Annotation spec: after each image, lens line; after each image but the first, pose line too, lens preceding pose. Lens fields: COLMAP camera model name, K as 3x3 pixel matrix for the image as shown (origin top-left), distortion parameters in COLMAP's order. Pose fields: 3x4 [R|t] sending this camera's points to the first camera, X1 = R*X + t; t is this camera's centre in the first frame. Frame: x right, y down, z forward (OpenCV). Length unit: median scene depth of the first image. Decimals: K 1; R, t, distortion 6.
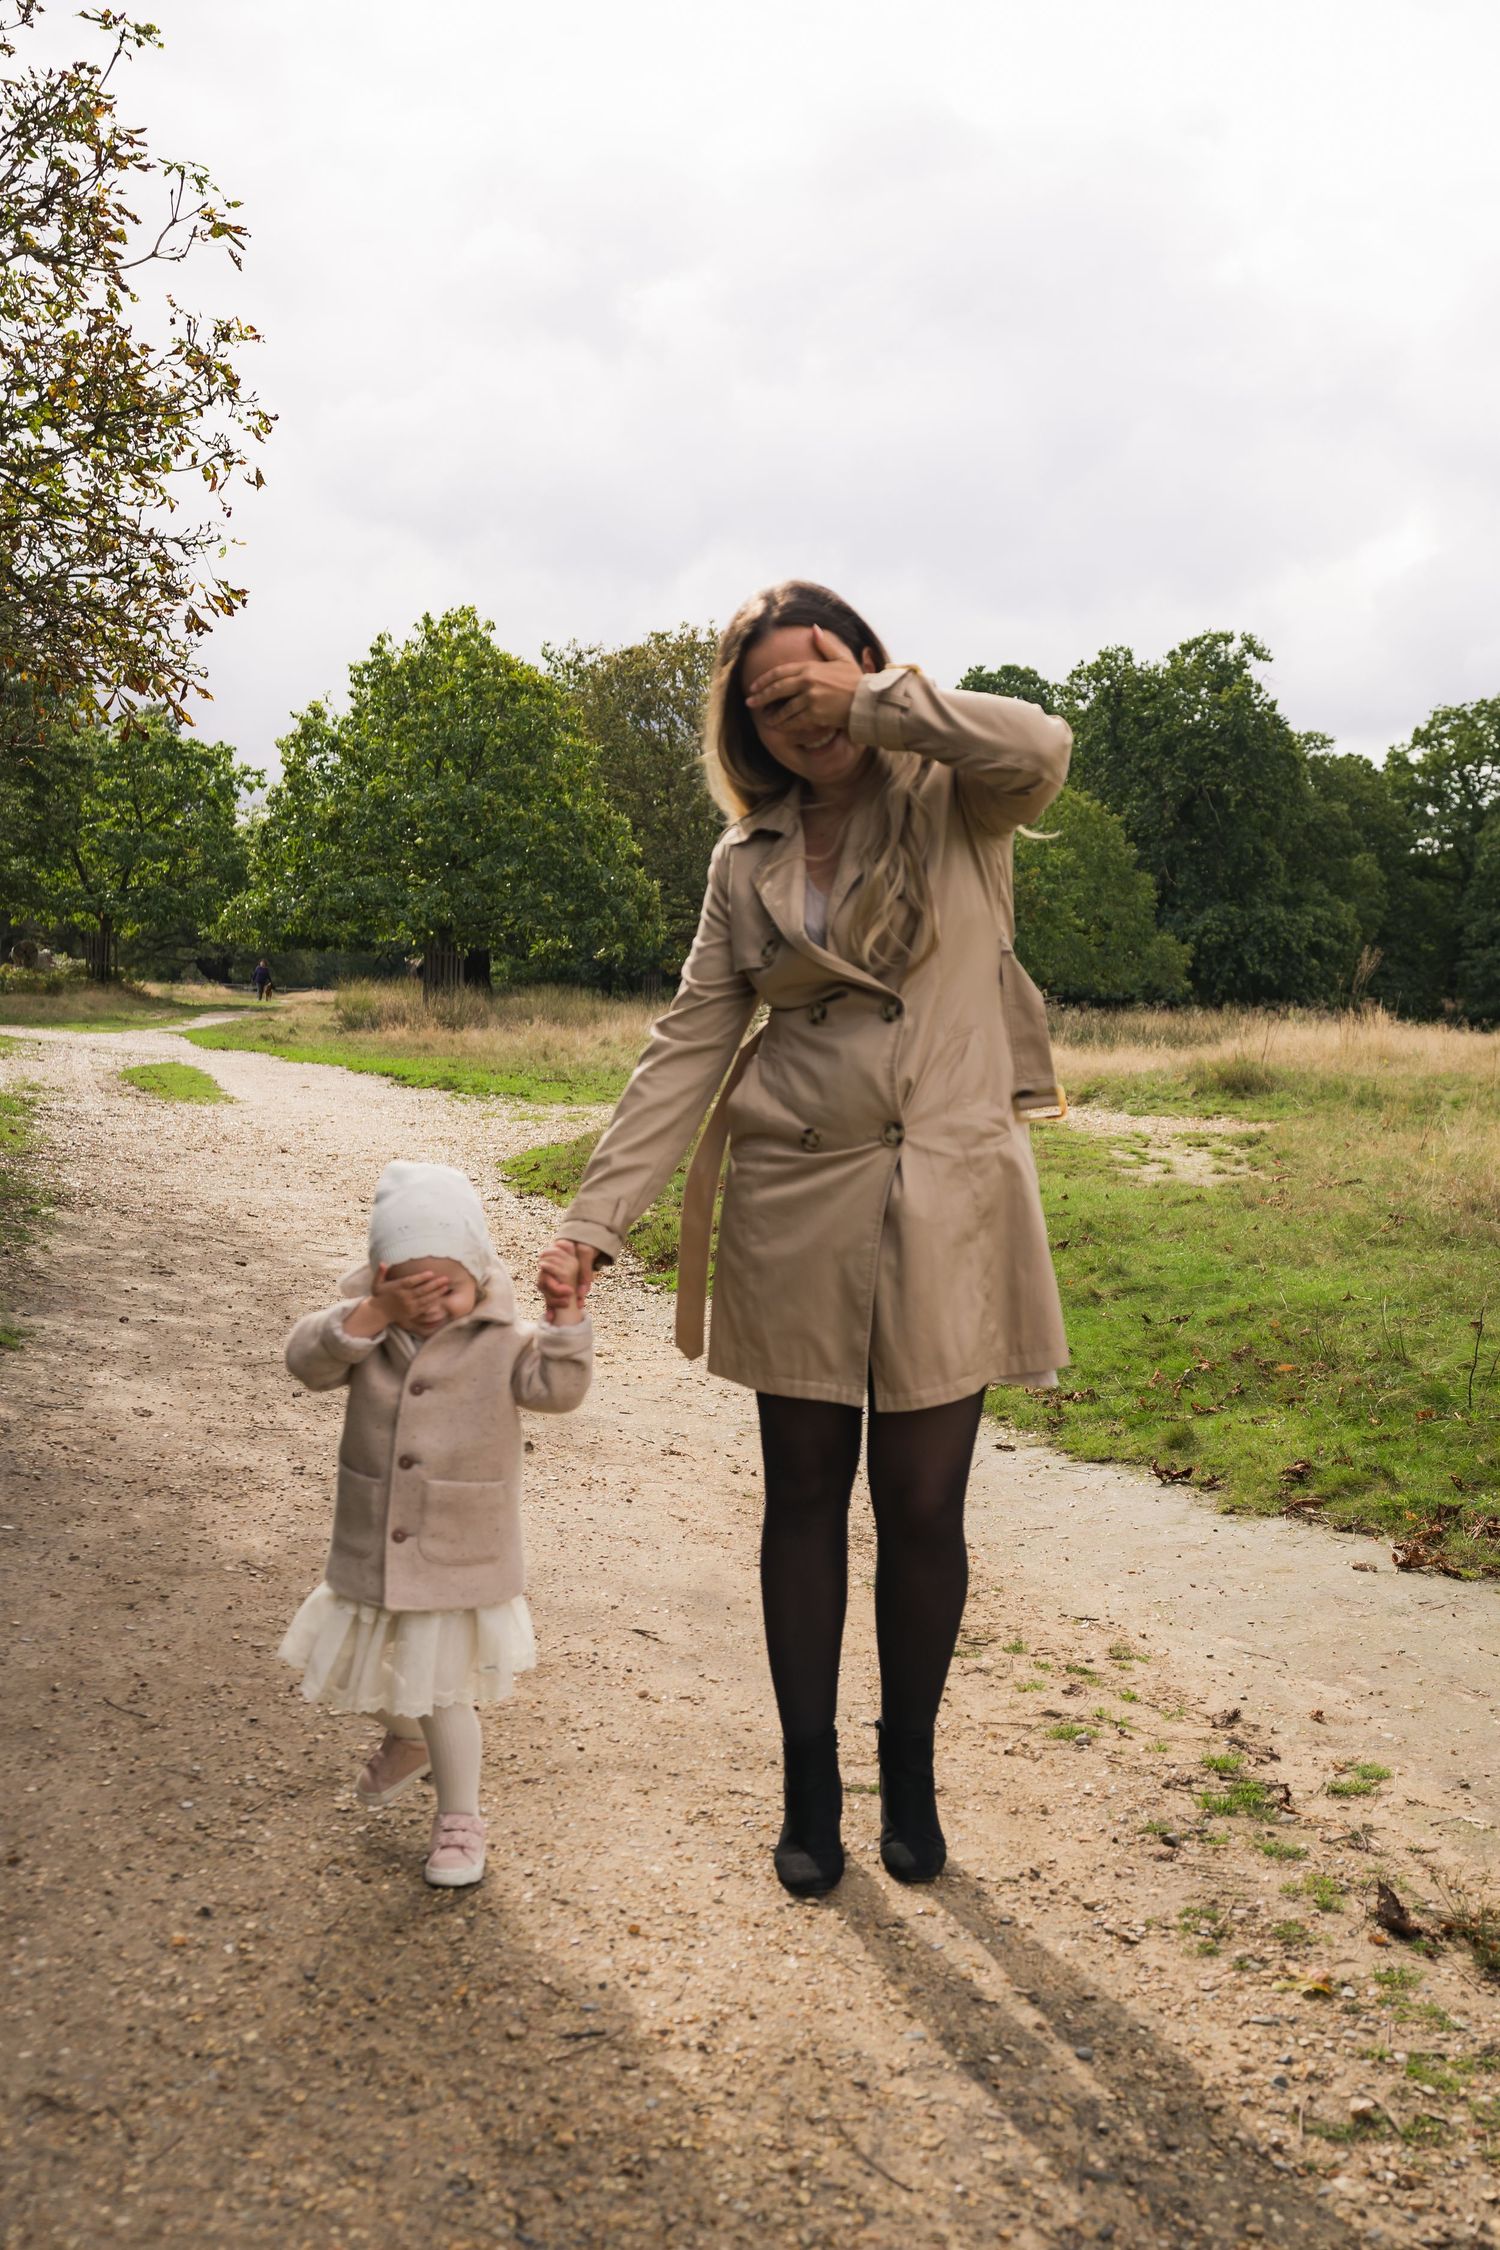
lens RADIAL K [[2257.6, 0, 750.0], [0, 2257.6, 1125.0], [0, 0, 1]] dist [0.005311, -0.004678]
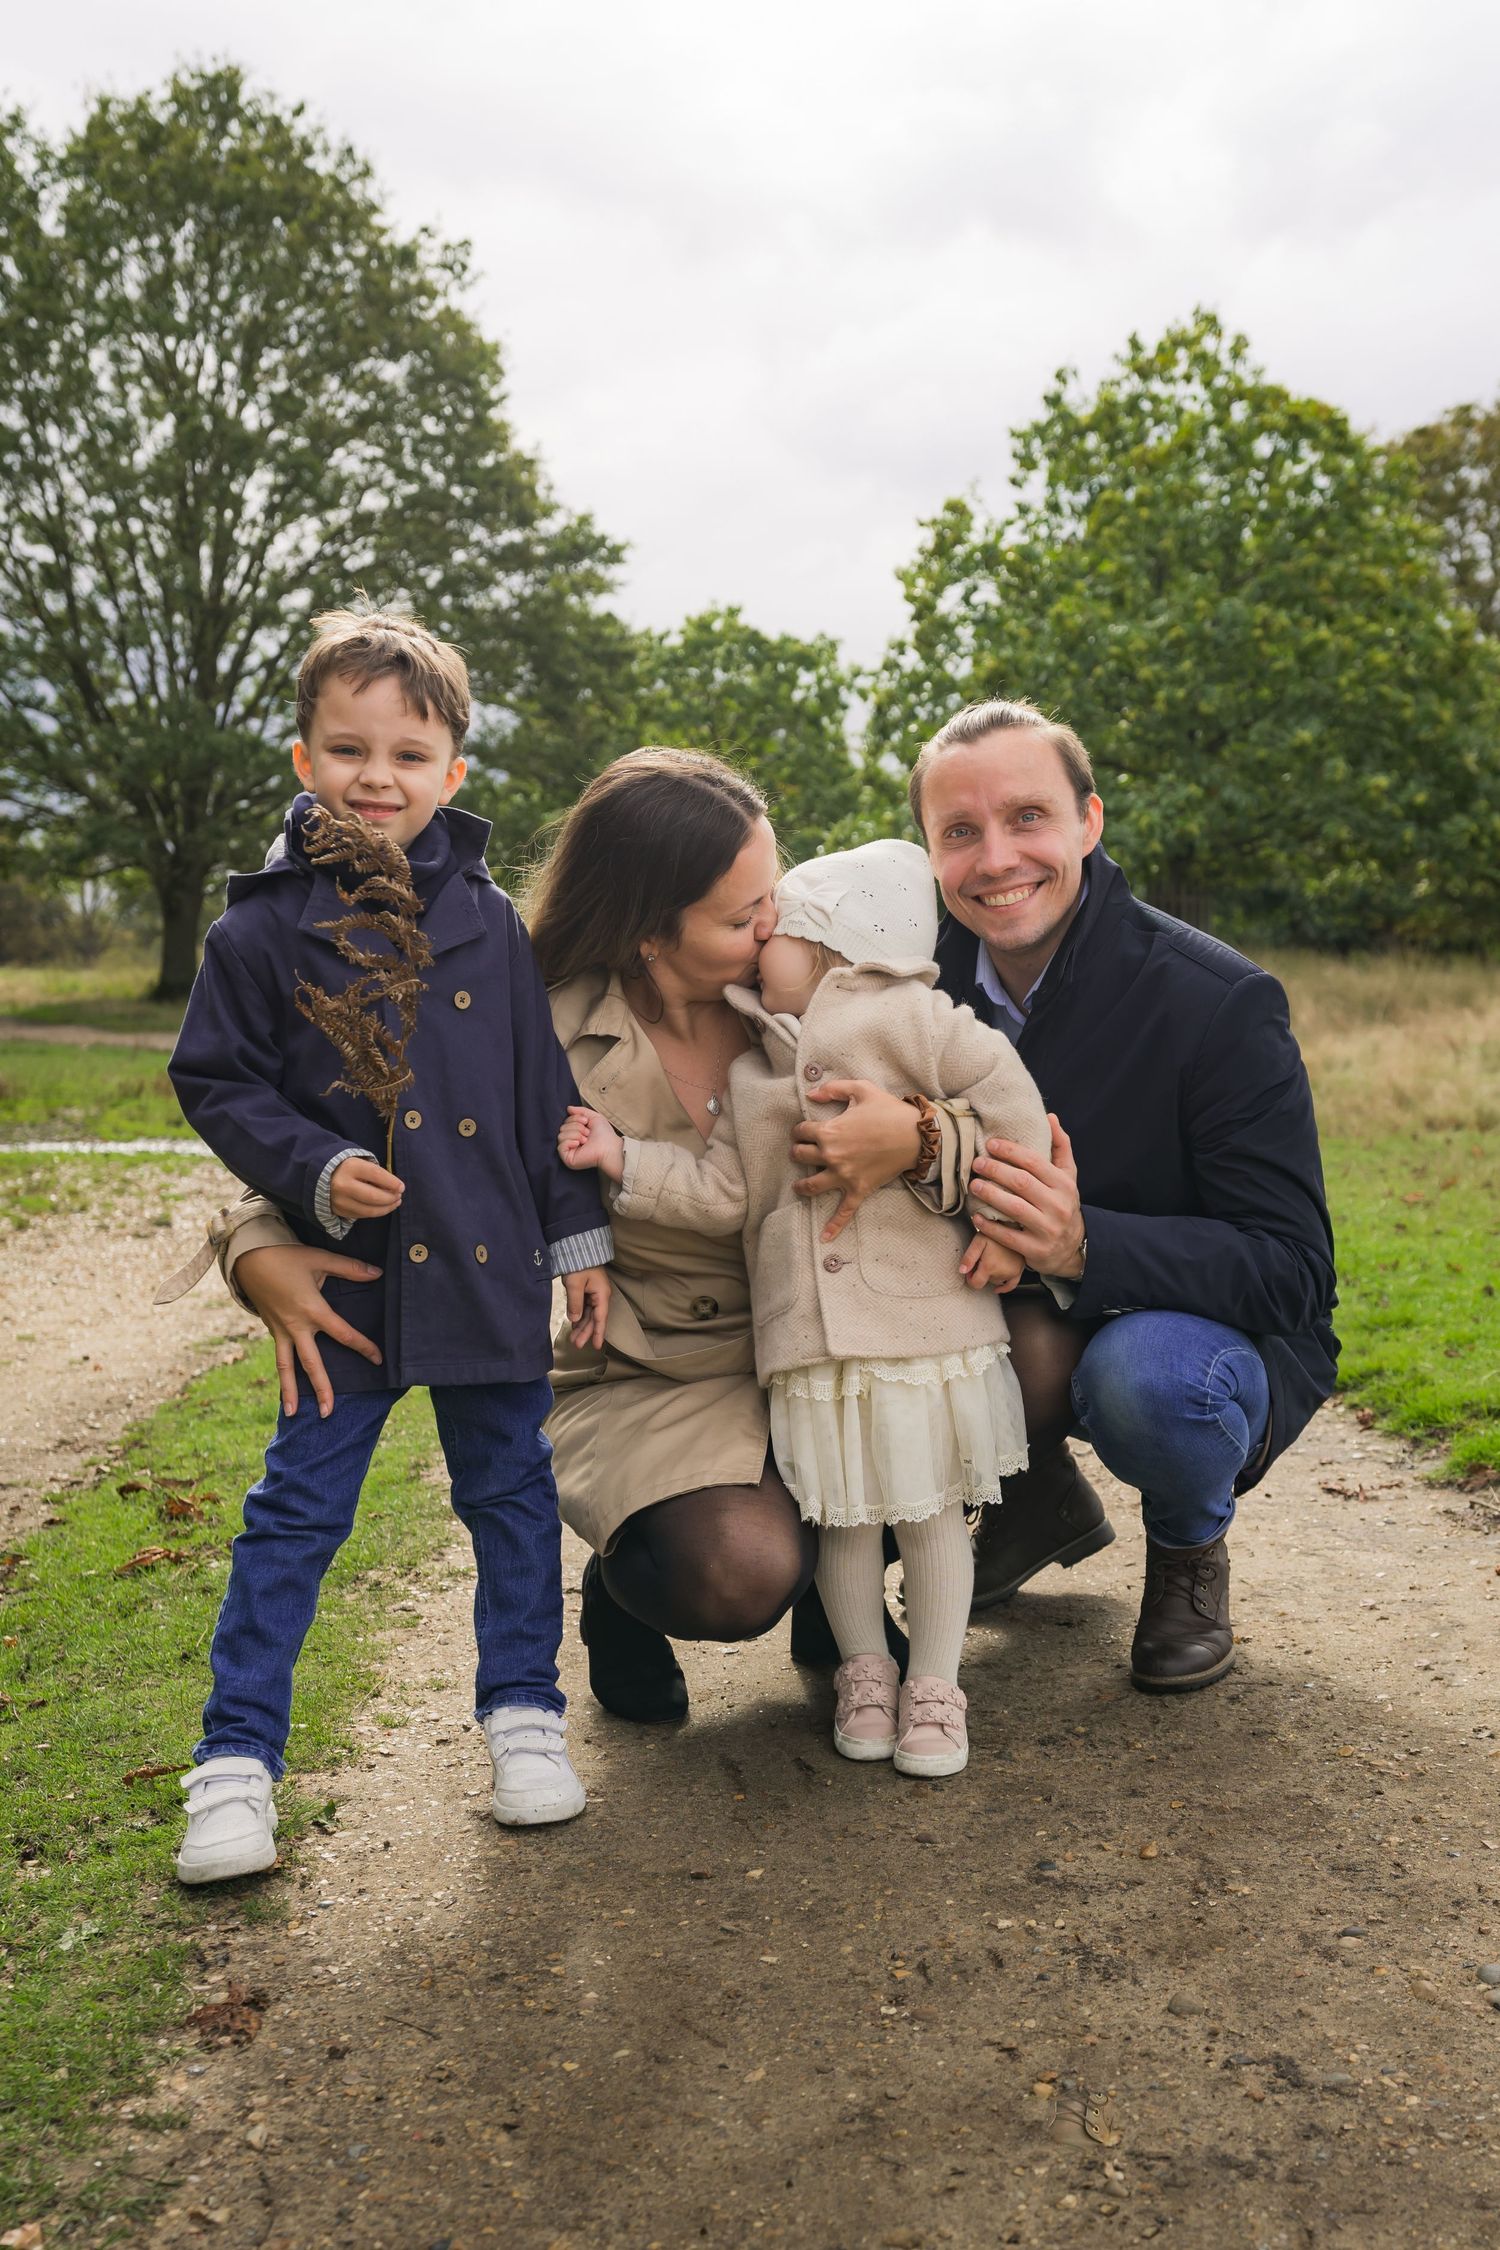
lens RADIAL K [[2257.6, 0, 750.0], [0, 2257.6, 1125.0], [0, 0, 1]] dist [0.005311, -0.004678]
pose [[0.961209, -0.028267, -0.274368, -0.083209], [0.030646, 0.999521, 0.004388, -0.022105], [0.274113, -0.012626, 0.961615, 0.395563]]
